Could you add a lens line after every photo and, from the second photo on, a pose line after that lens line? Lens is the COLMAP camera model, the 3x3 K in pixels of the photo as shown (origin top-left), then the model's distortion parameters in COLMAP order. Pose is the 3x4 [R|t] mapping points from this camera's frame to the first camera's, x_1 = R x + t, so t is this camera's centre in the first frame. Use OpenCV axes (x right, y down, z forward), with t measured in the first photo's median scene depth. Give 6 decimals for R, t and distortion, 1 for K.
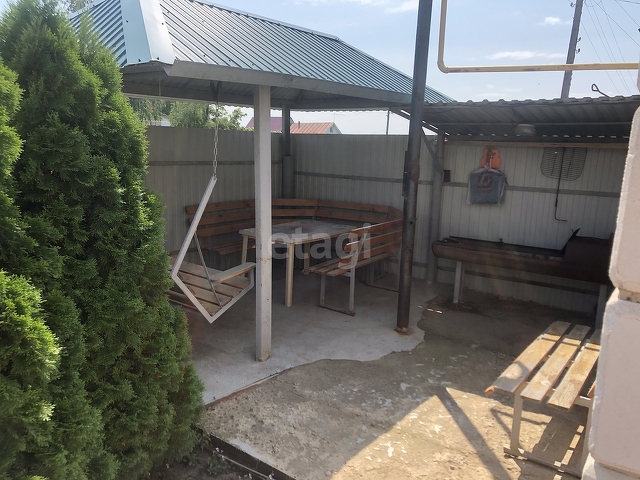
lens RADIAL K [[511.8, 0, 320.0], [0, 511.8, 240.0], [0, 0, 1]] dist [0.083350, -0.119481]
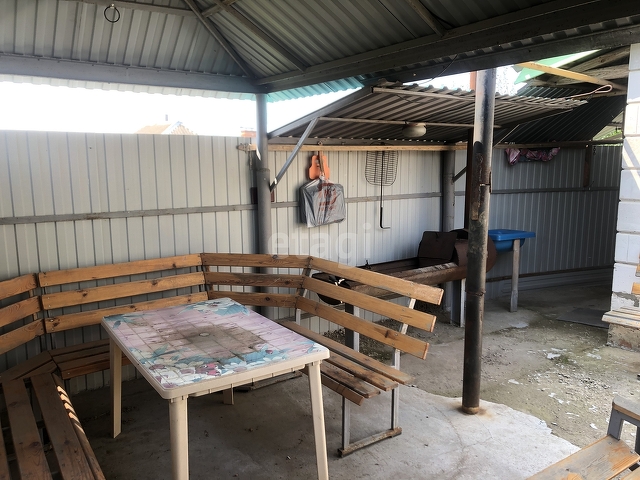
lens RADIAL K [[511.8, 0, 320.0], [0, 511.8, 240.0], [0, 0, 1]] dist [0.083350, -0.119481]
pose [[0.305800, -0.168427, 0.937080, -0.453580], [0.193779, 0.974638, 0.111941, -0.144580], [-0.932167, 0.147355, 0.330682, 0.802336]]
